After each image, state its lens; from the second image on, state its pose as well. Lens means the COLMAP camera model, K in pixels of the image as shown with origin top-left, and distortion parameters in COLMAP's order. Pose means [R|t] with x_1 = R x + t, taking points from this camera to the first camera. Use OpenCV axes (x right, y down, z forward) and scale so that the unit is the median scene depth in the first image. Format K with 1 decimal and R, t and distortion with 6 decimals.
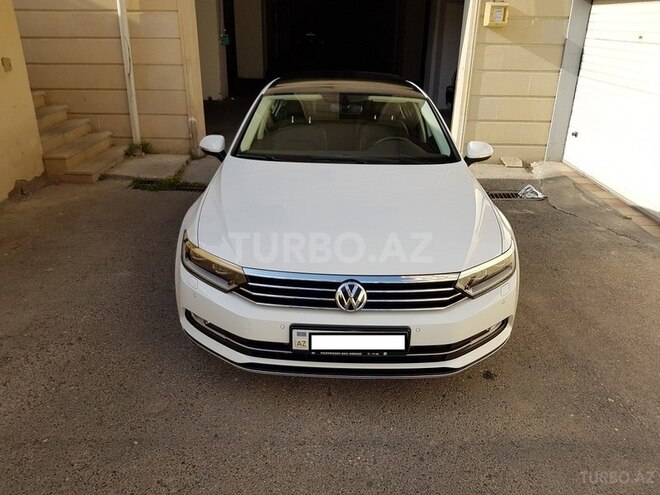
lens RADIAL K [[462.5, 0, 327.6], [0, 462.5, 231.9], [0, 0, 1]] dist [0.033216, -0.049309]
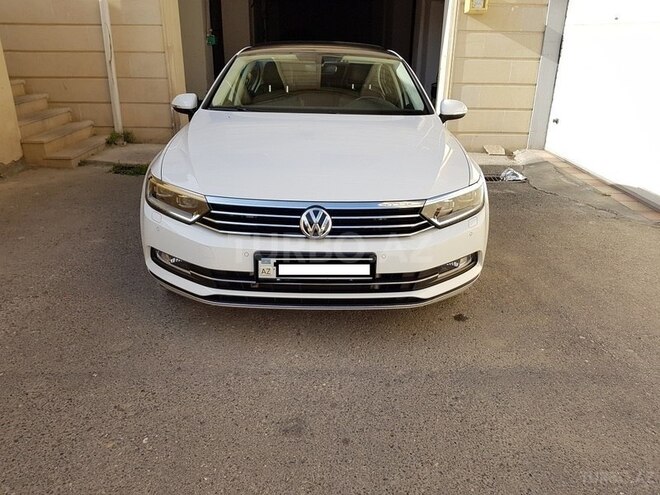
lens RADIAL K [[462.5, 0, 327.6], [0, 462.5, 231.9], [0, 0, 1]] dist [0.033216, -0.049309]
pose [[0.999754, -0.007922, 0.020716, 0.033954], [0.008213, 0.999868, -0.014016, 0.106566], [-0.020602, 0.014183, 0.999687, 0.009517]]
